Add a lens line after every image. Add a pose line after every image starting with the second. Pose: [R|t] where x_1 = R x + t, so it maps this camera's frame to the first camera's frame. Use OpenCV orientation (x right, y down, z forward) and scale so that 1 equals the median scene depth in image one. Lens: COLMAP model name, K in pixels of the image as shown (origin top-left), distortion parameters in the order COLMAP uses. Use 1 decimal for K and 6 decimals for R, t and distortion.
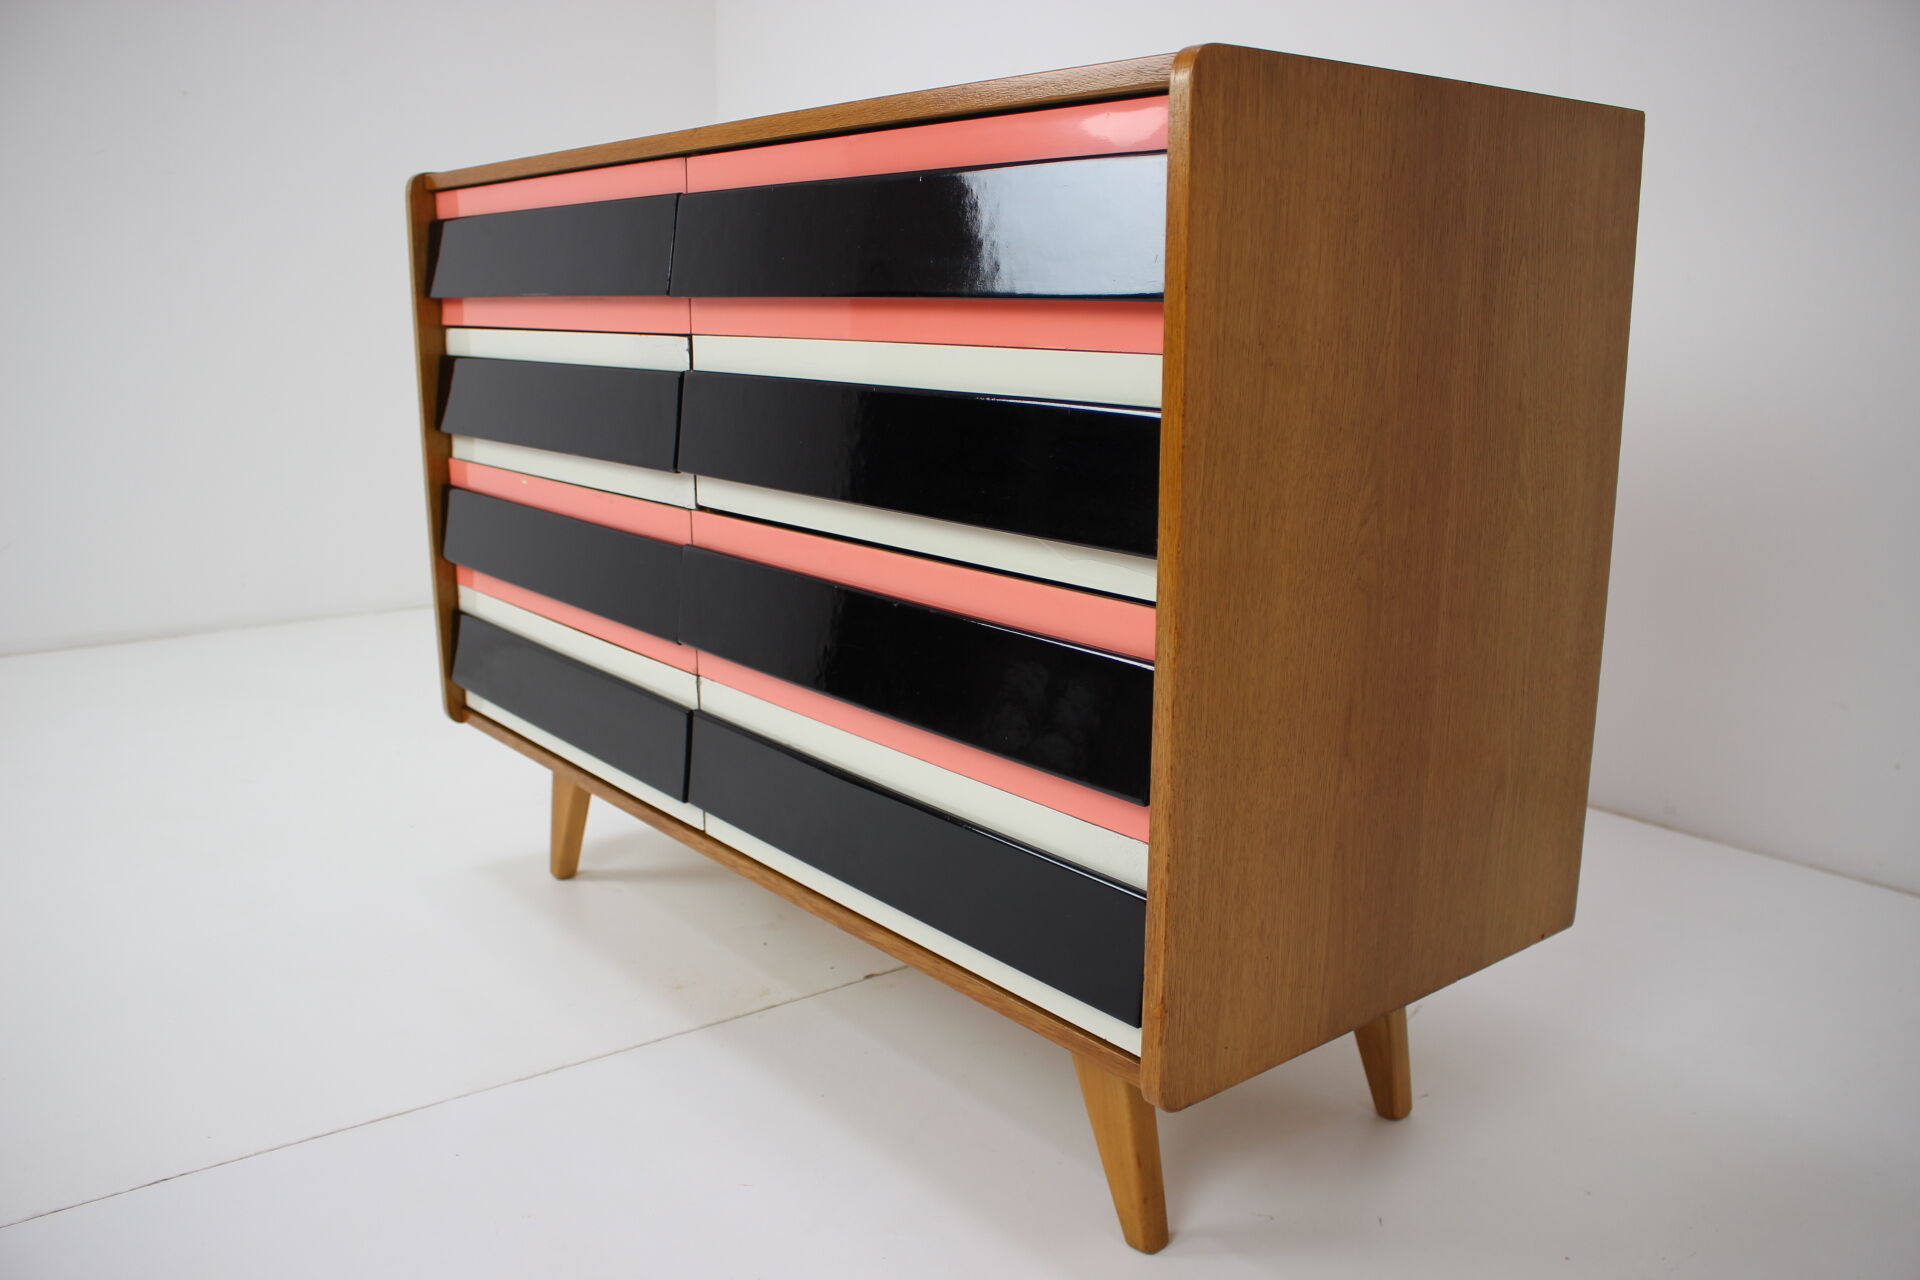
lens RADIAL K [[1725.5, 0, 961.0], [0, 1725.5, 690.4], [0, 0, 1]] dist [-0.148800, 0.128925]
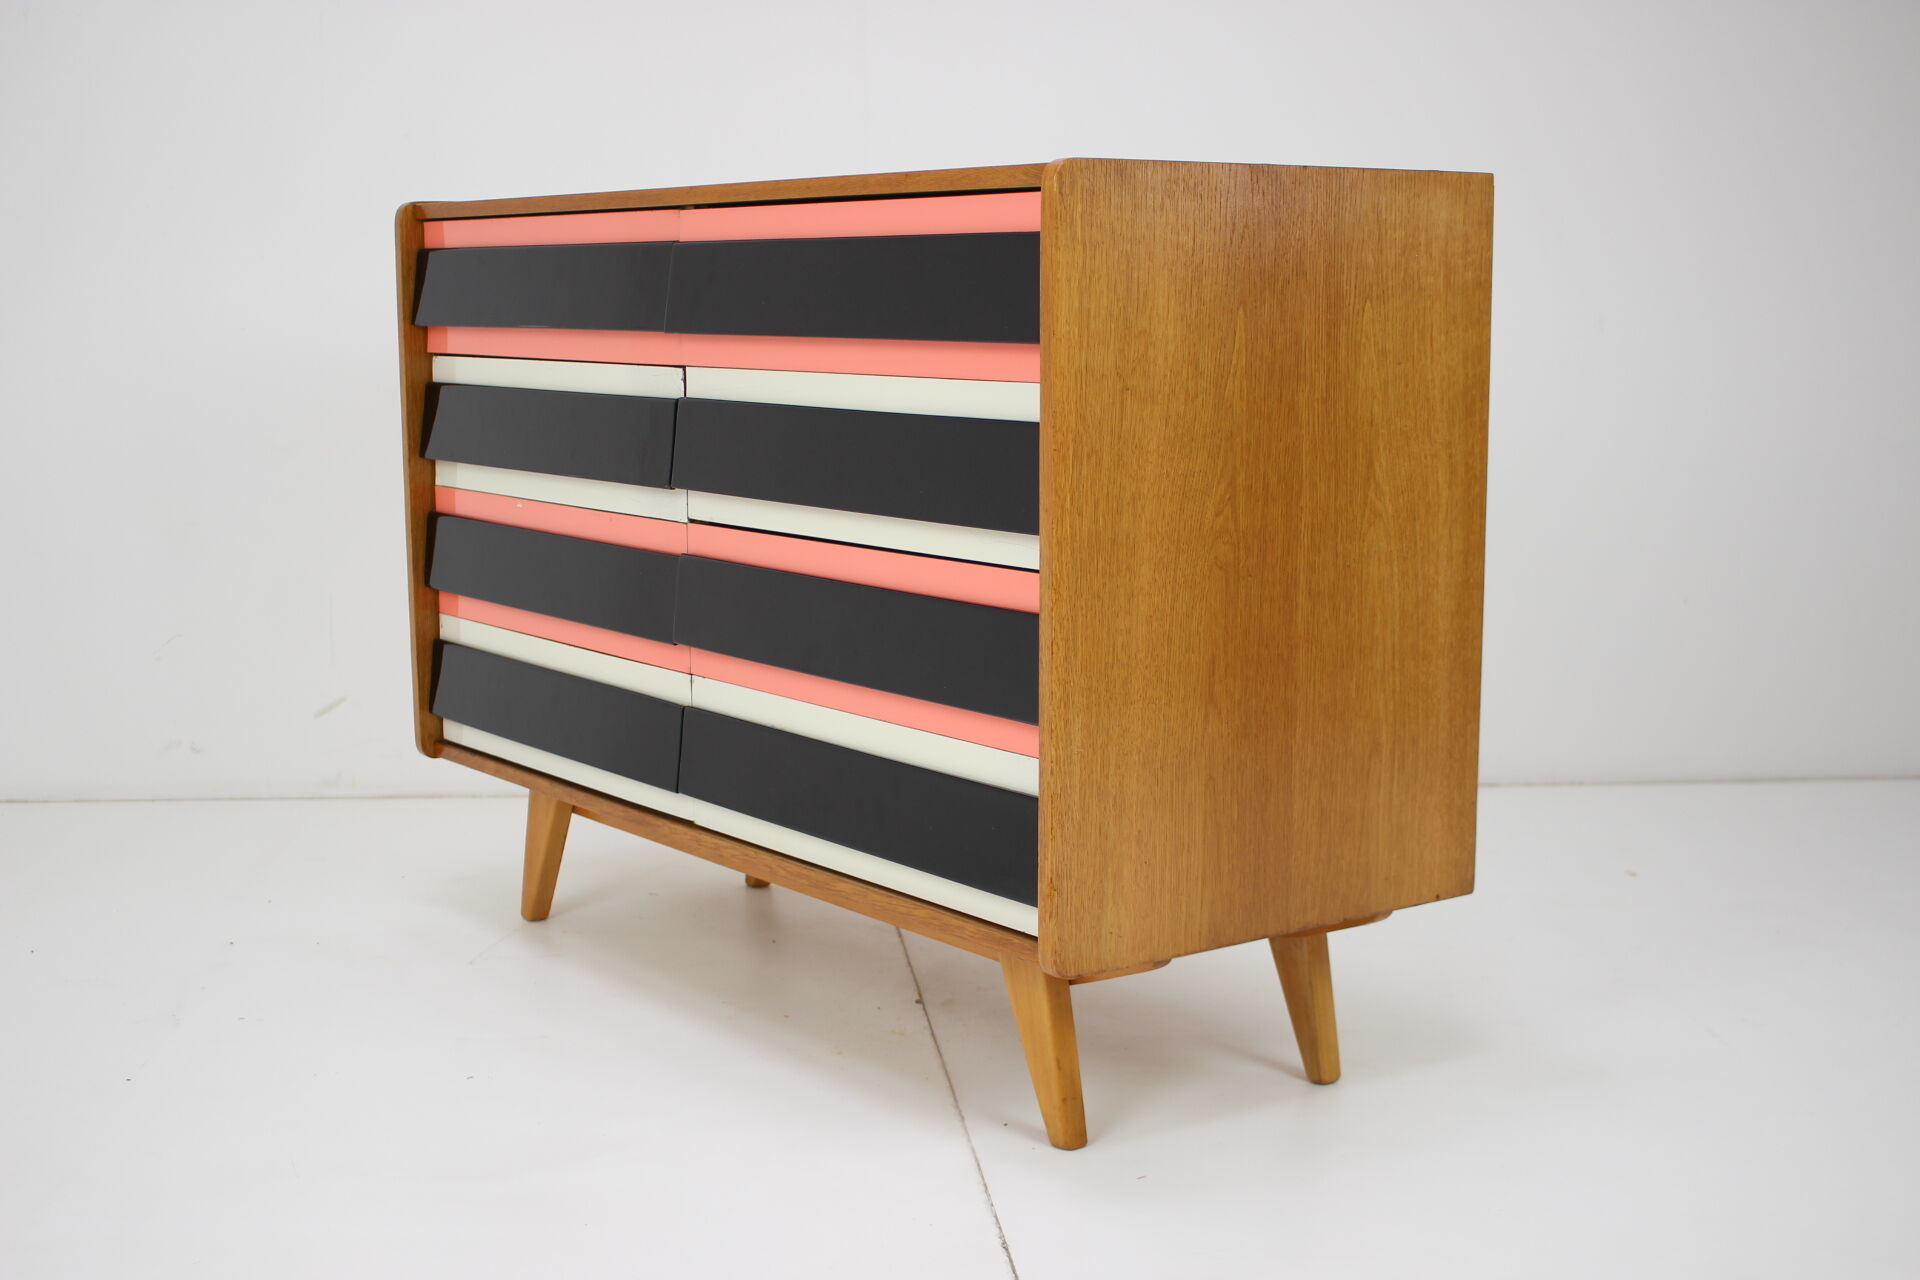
lens RADIAL K [[2710.0, 0, 960.0], [0, 2710.0, 640.0], [0, 0, 1]] dist [0.008502, -0.011357]
pose [[0.999302, 0.003493, -0.037182, 0.117863], [-0.007261, 0.994790, -0.101683, 0.198050], [0.036633, 0.101882, 0.994122, -0.980162]]
